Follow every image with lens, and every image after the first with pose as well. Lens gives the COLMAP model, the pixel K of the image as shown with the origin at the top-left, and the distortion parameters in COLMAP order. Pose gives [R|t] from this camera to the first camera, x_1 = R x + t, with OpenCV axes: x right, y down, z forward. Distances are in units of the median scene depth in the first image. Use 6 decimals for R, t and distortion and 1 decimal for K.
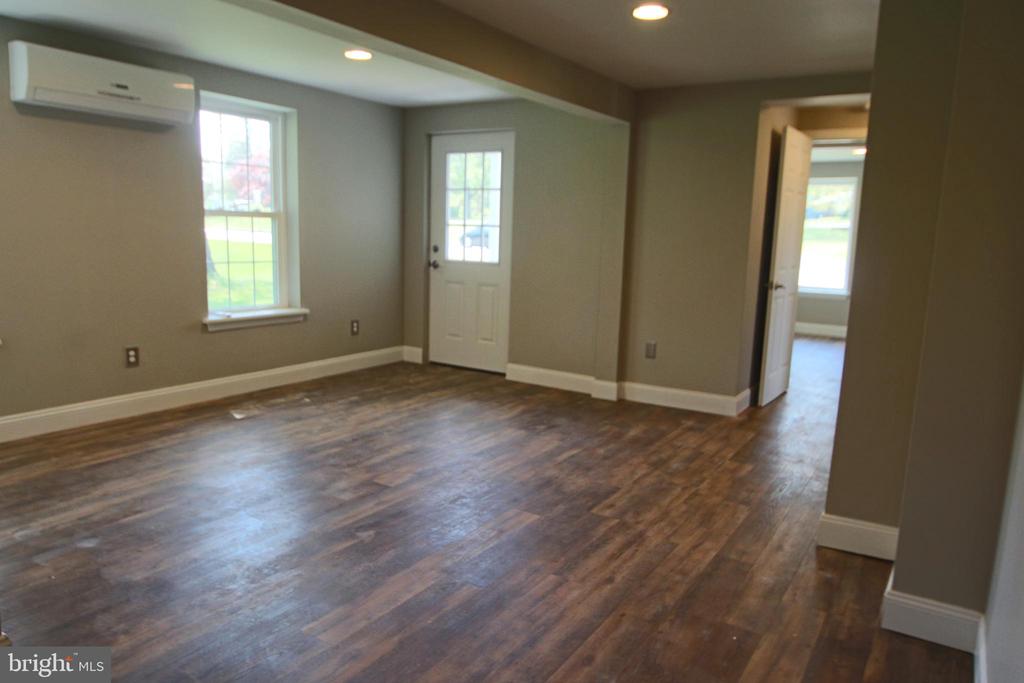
lens RADIAL K [[703.7, 0, 512.0], [0, 703.7, 341.5], [0, 0, 1]] dist [-0.027655, -0.000757]
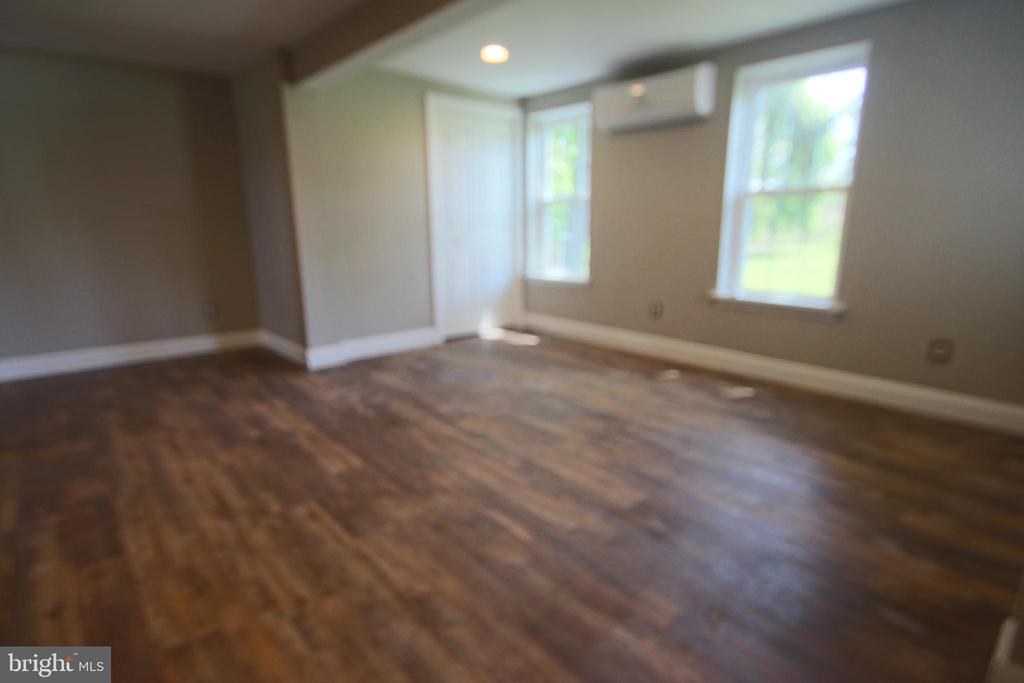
lens RADIAL K [[525.4, 0, 533.1], [0, 525.4, 346.8], [0, 0, 1]] dist [0.011315, -0.013916]
pose [[-0.251591, 0.190915, -0.948817, 0.572385], [-0.160613, 0.958522, 0.235457, -0.133179], [0.954414, 0.211631, -0.210492, 1.222502]]
